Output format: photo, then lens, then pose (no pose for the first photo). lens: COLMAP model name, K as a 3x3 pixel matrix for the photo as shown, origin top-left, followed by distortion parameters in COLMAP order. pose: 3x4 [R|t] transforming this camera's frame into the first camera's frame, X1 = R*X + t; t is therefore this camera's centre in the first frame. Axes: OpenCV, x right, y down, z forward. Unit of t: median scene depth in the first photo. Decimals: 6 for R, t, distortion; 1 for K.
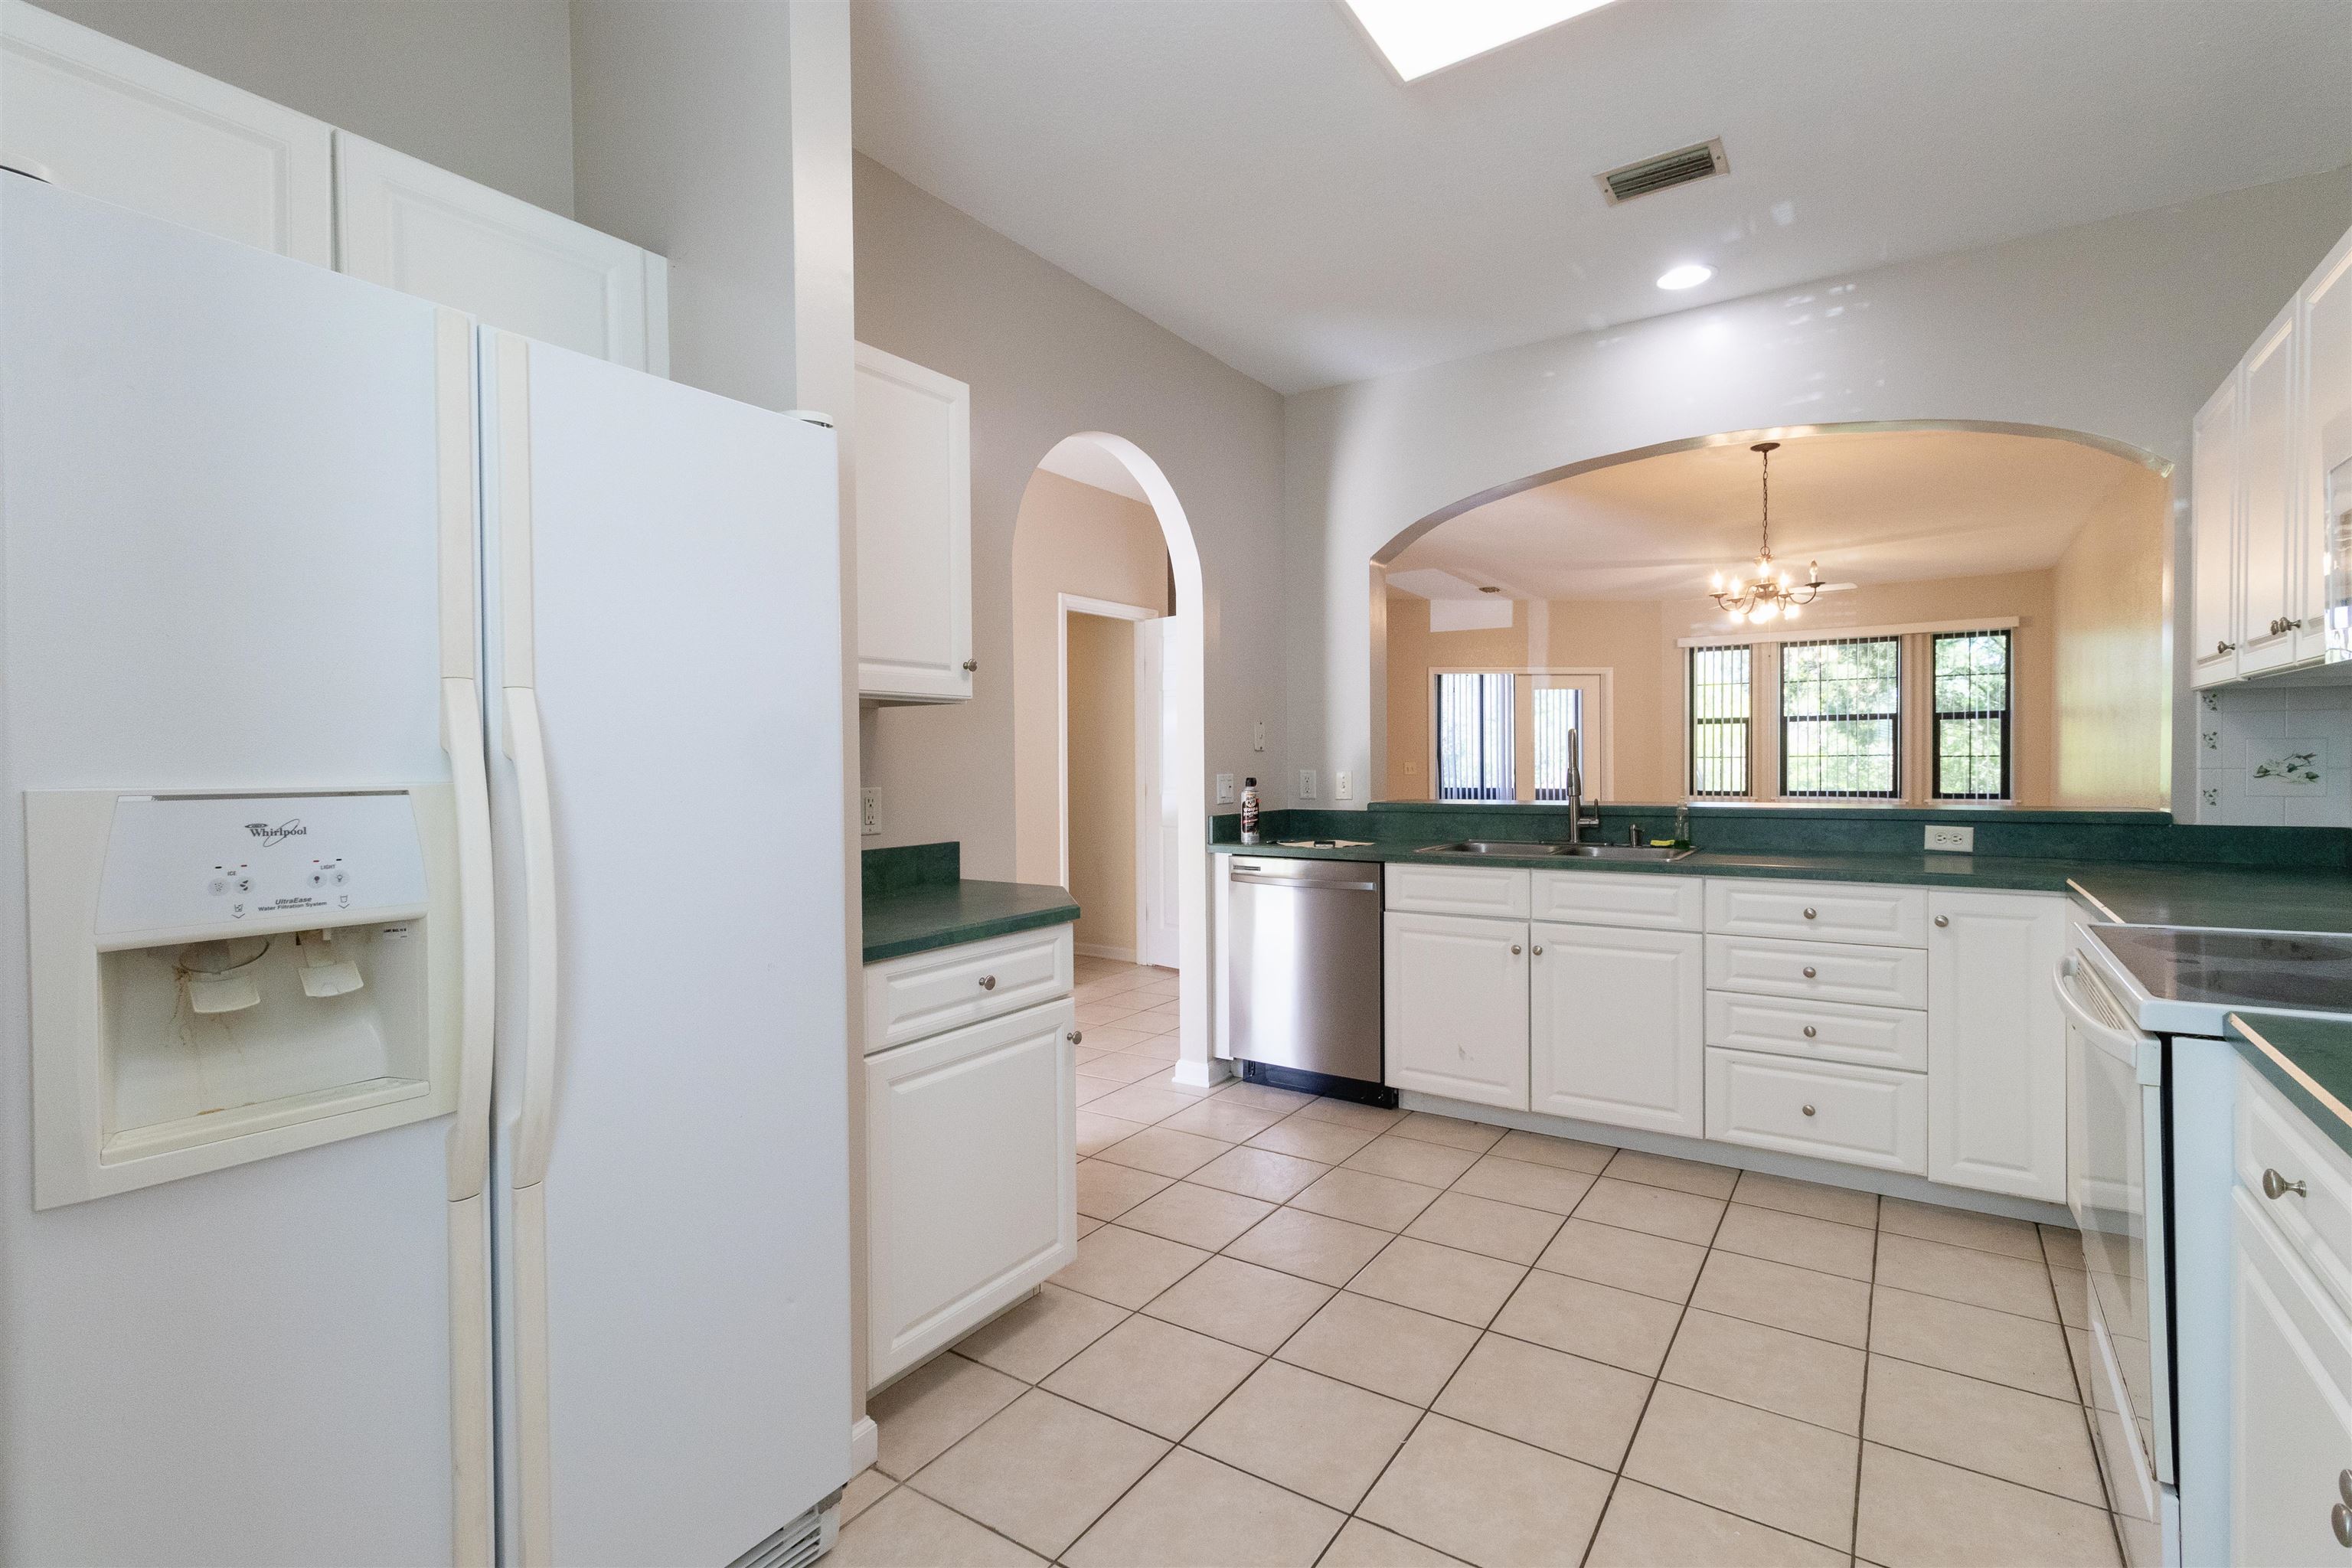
lens RADIAL K [[1085.3, 0, 1178.7], [0, 1085.3, 778.4], [0, 0, 1]] dist [0.001549, -0.000355]
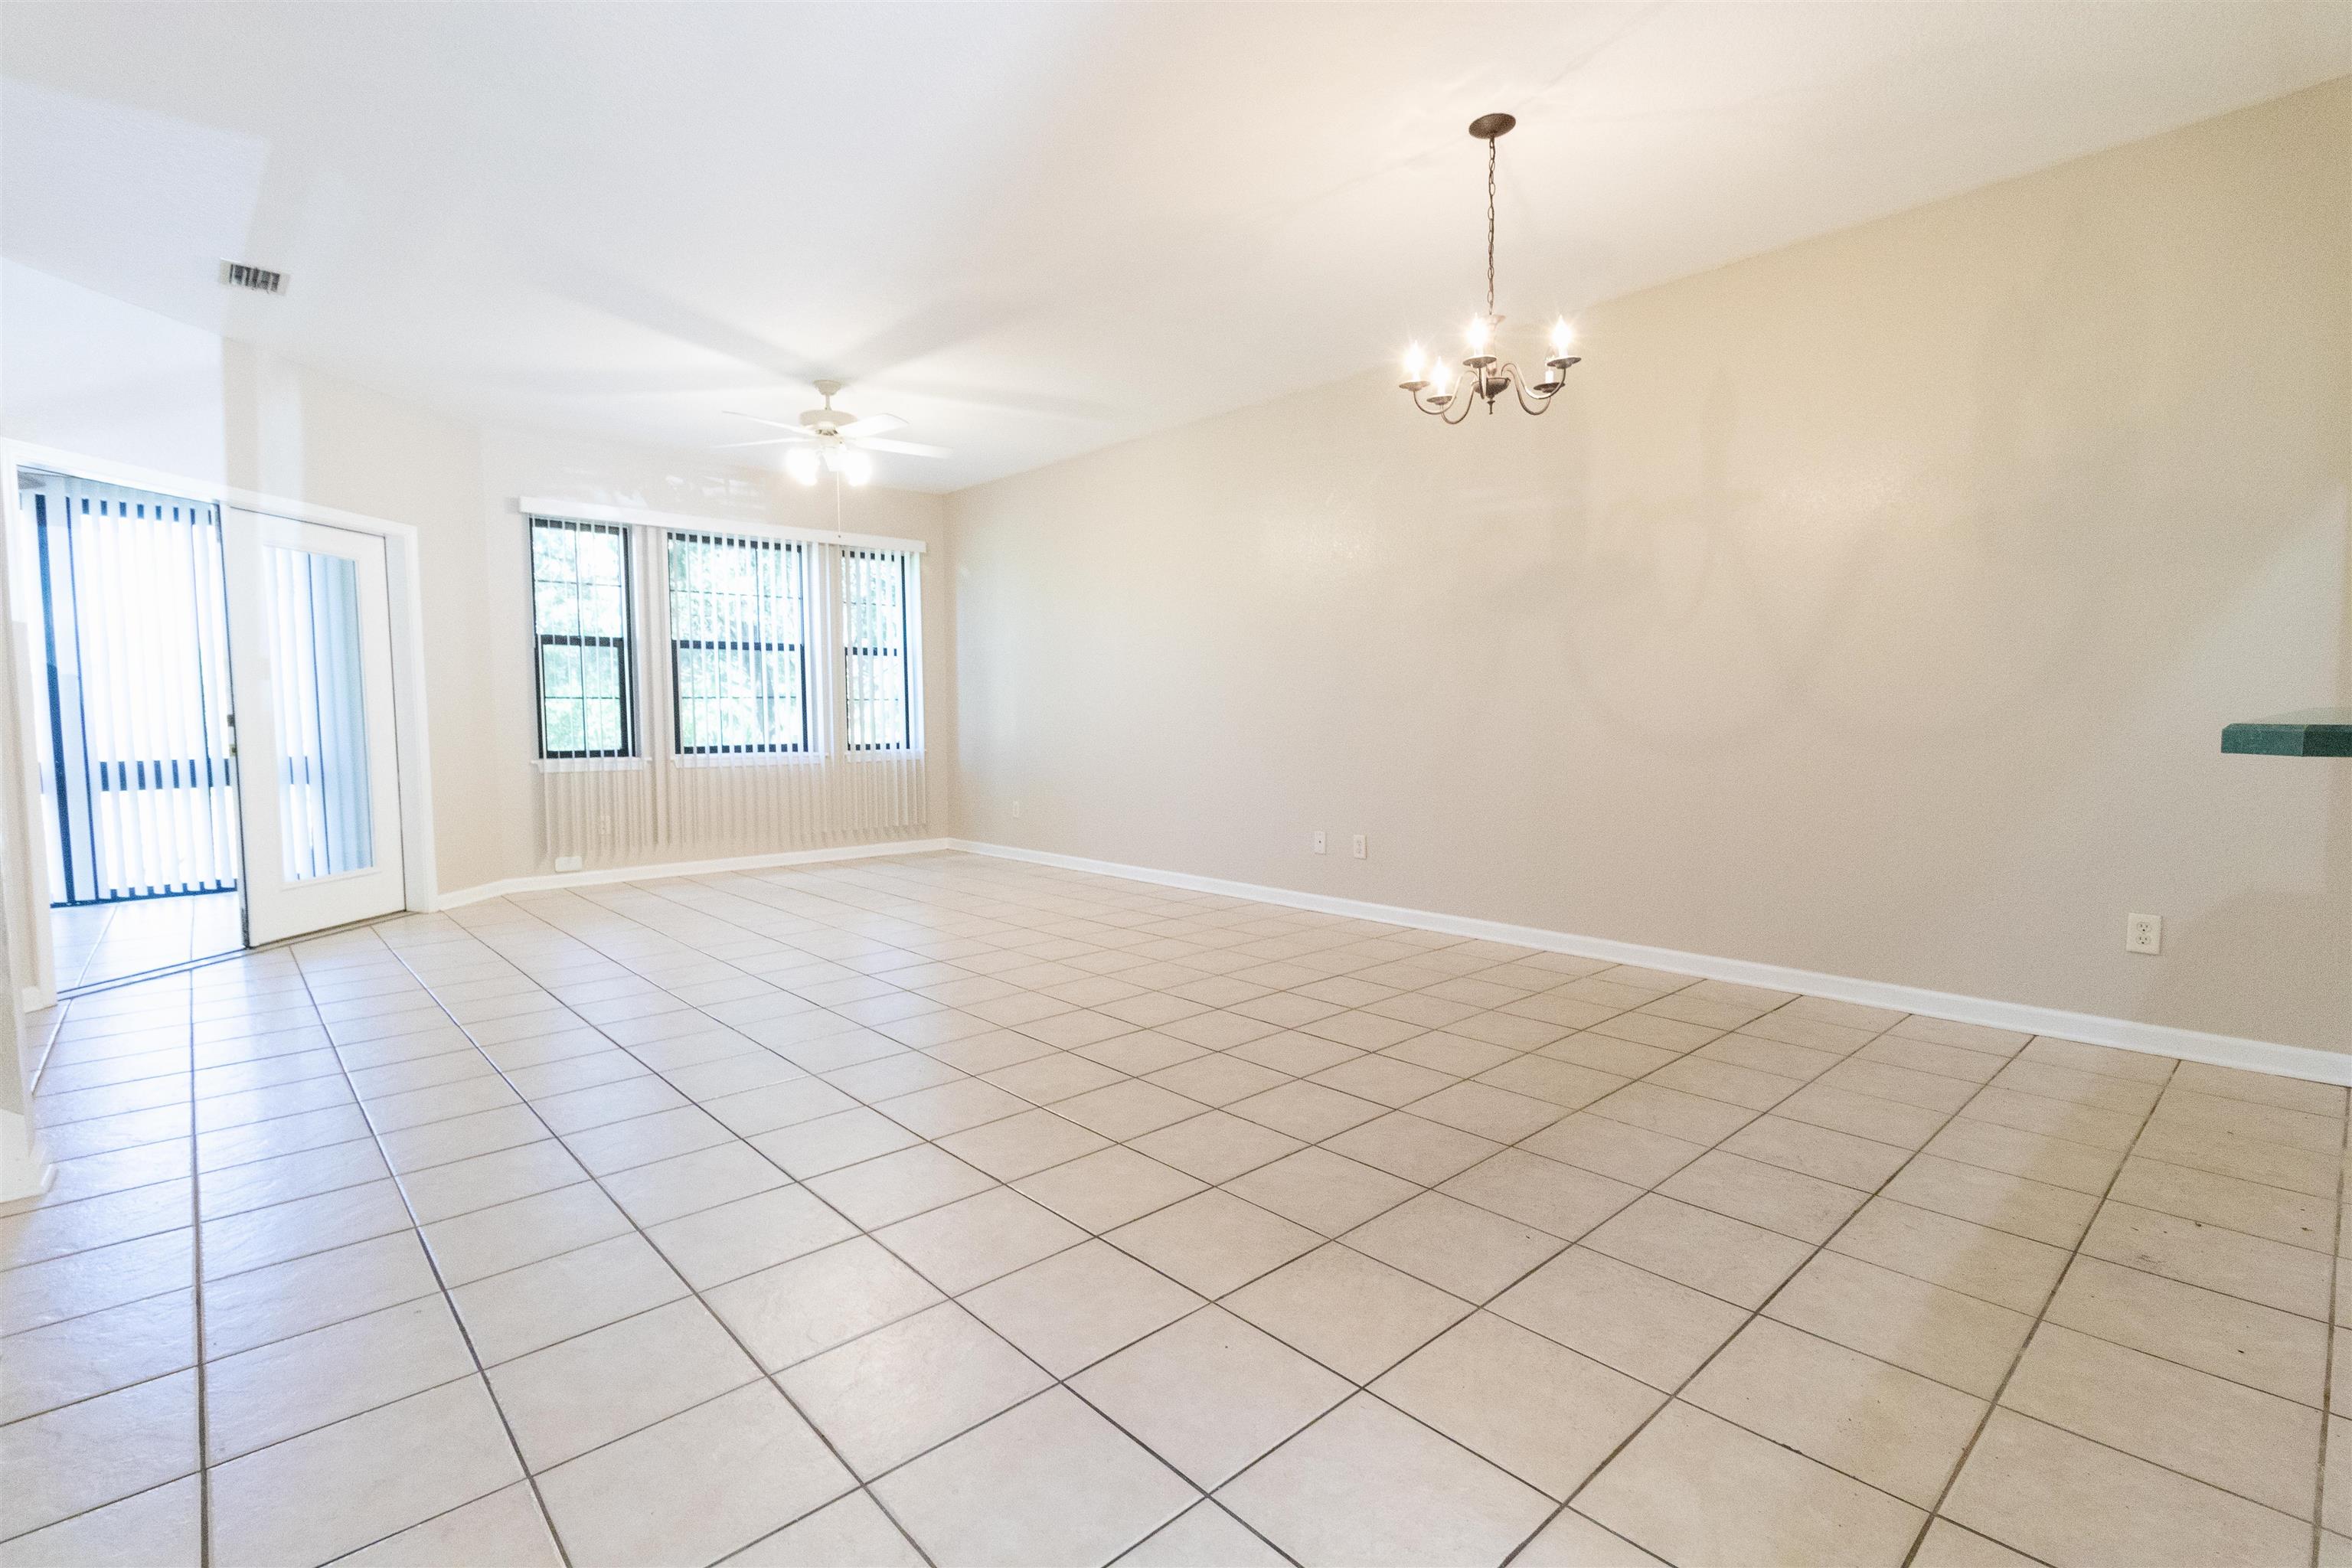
lens RADIAL K [[1085.3, 0, 1178.7], [0, 1085.3, 778.4], [0, 0, 1]] dist [0.001549, -0.000355]
pose [[0.205071, -0.053014, 0.977310, -0.054867], [0.023017, 0.998517, 0.049334, 0.004521], [-0.978476, 0.012378, 0.205987, 0.543587]]
